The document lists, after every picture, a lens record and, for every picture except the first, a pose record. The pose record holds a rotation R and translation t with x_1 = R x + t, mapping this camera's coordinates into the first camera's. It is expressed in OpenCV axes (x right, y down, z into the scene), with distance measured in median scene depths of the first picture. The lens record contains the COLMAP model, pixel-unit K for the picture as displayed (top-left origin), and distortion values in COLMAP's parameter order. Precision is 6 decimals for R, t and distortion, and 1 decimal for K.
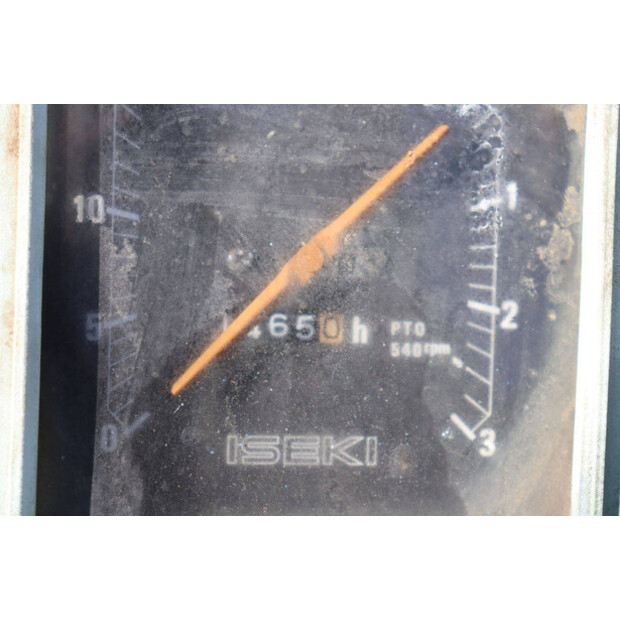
lens RADIAL K [[1450.0, 0, 310.0], [0, 1450.0, 310.0], [0, 0, 1]] dist [0.202343, 0.293922]
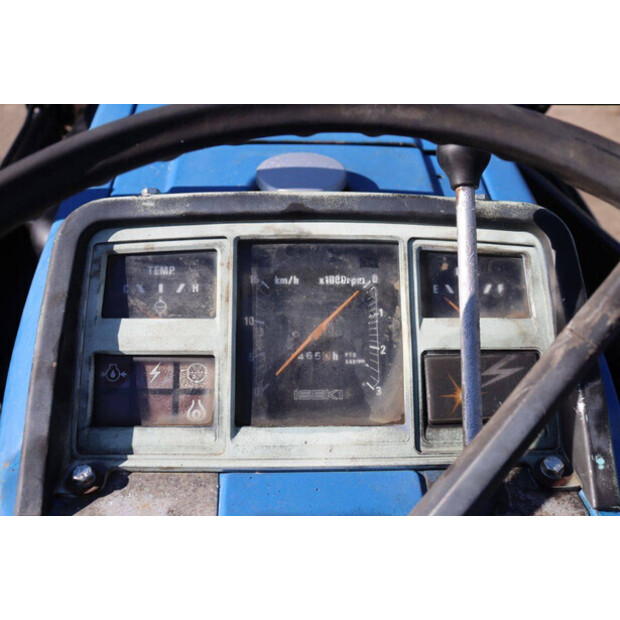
lens RADIAL K [[695.8, 0, 310.0], [0, 695.8, 310.0], [0, 0, 1]] dist [-0.028628, 0.003003]
pose [[0.996737, -0.052623, -0.061209, 0.078610], [0.036355, 0.969683, -0.241645, 0.284482], [0.072069, 0.238631, 0.968432, -0.494108]]
